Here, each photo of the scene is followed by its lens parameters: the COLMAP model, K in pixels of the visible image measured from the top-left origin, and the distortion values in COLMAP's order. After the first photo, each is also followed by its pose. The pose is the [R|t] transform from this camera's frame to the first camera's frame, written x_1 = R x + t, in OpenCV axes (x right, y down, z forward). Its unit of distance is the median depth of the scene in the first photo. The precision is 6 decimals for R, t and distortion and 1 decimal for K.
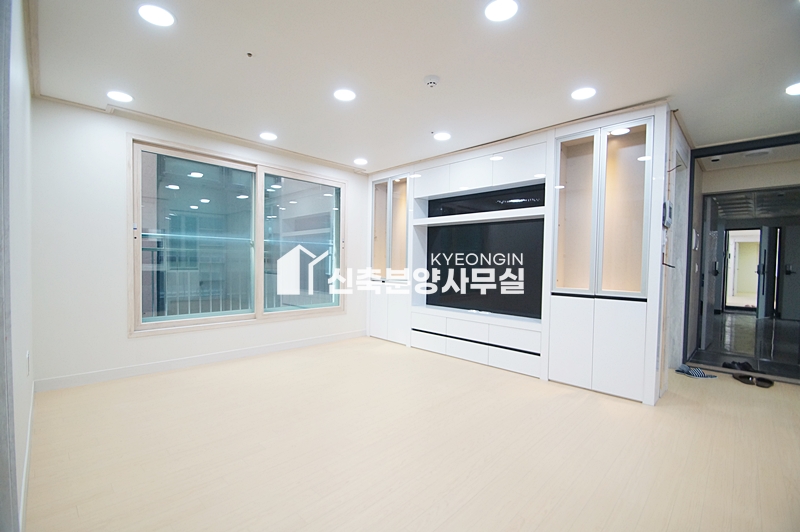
lens RADIAL K [[352.7, 0, 389.9], [0, 352.7, 274.5], [0, 0, 1]] dist [0.002423, -0.010556]
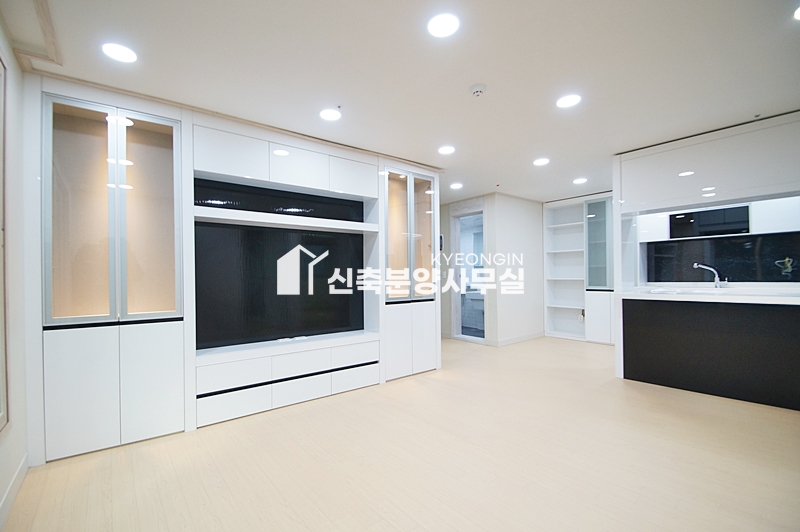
lens RADIAL K [[351.0, 0, 398.1], [0, 351.0, 274.1], [0, 0, 1]] dist [0.024880, -0.029702]
pose [[0.109762, -0.012847, 0.993875, -0.554796], [0.048494, 0.998795, 0.007555, -0.038325], [-0.992774, 0.047368, 0.110252, 0.715099]]
